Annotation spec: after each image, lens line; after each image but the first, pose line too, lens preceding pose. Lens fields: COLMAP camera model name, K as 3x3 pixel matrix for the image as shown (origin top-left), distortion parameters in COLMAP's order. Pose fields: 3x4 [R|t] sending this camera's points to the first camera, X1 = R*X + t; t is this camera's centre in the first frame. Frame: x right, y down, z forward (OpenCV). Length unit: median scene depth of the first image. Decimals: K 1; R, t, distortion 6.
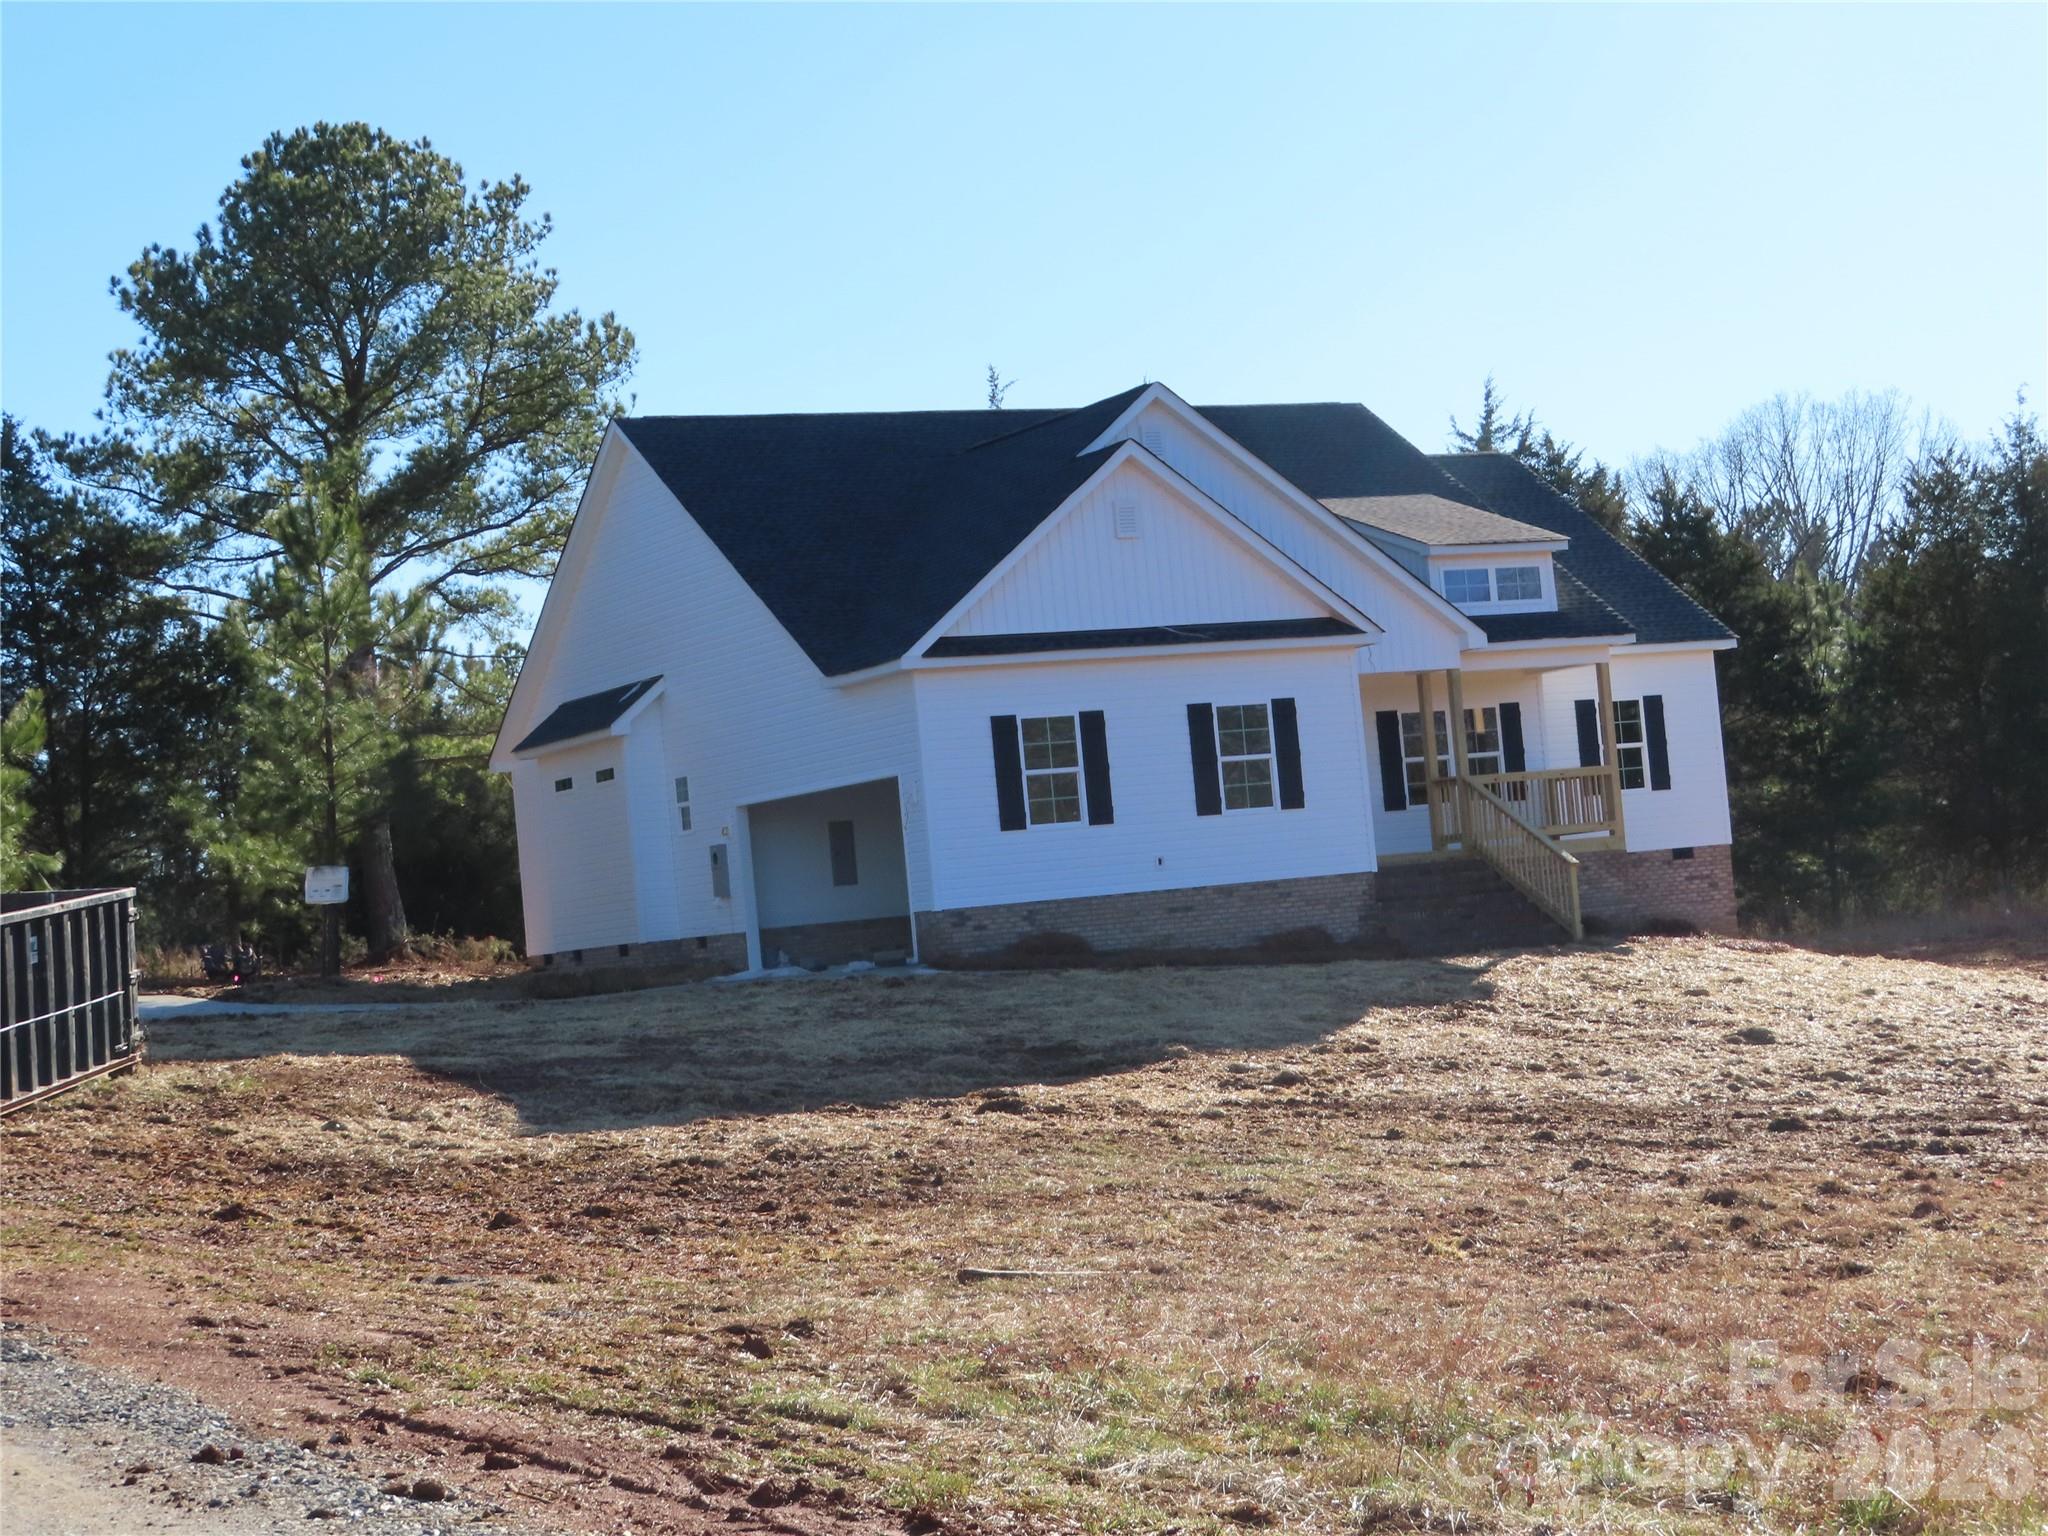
lens RADIAL K [[3847.9, 0, 1018.5], [0, 3847.9, 770.2], [0, 0, 1]] dist [-0.033800, 0.000000]
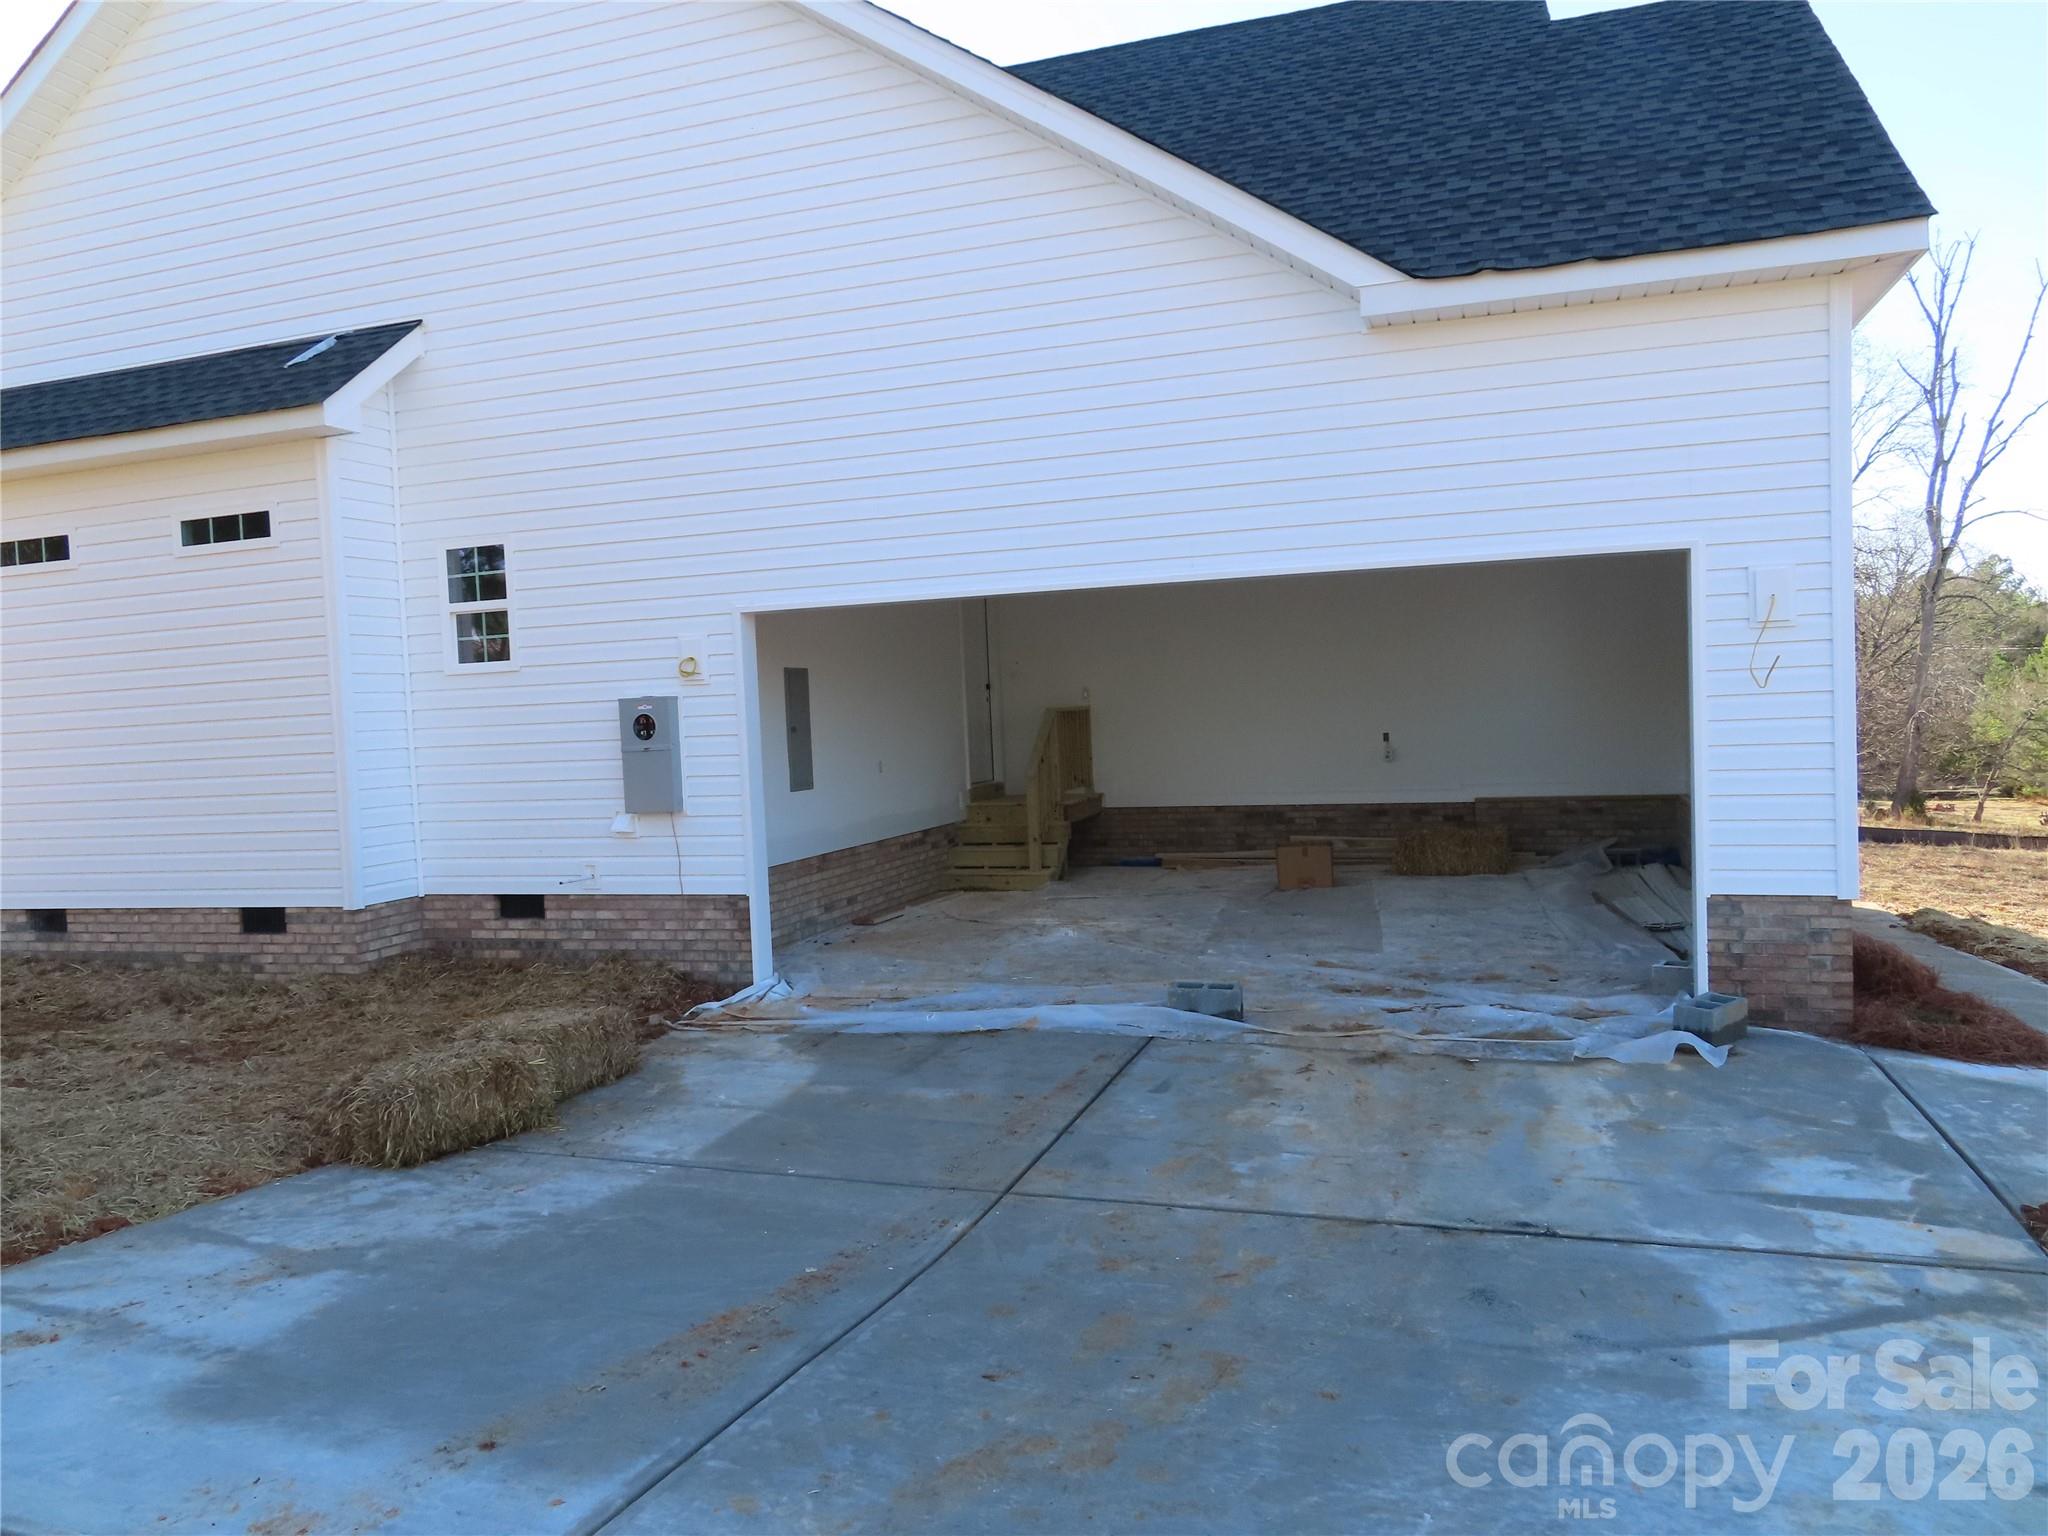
lens RADIAL K [[1487.6, 0, 1022.4], [0, 1487.6, 767.0], [0, 0, 1]] dist [-0.020811, 0.005842]
pose [[0.710388, 0.032172, 0.703074, -0.162283], [-0.052133, 0.998616, 0.006979, 0.023140], [-0.701877, -0.041611, 0.711082, 0.815411]]
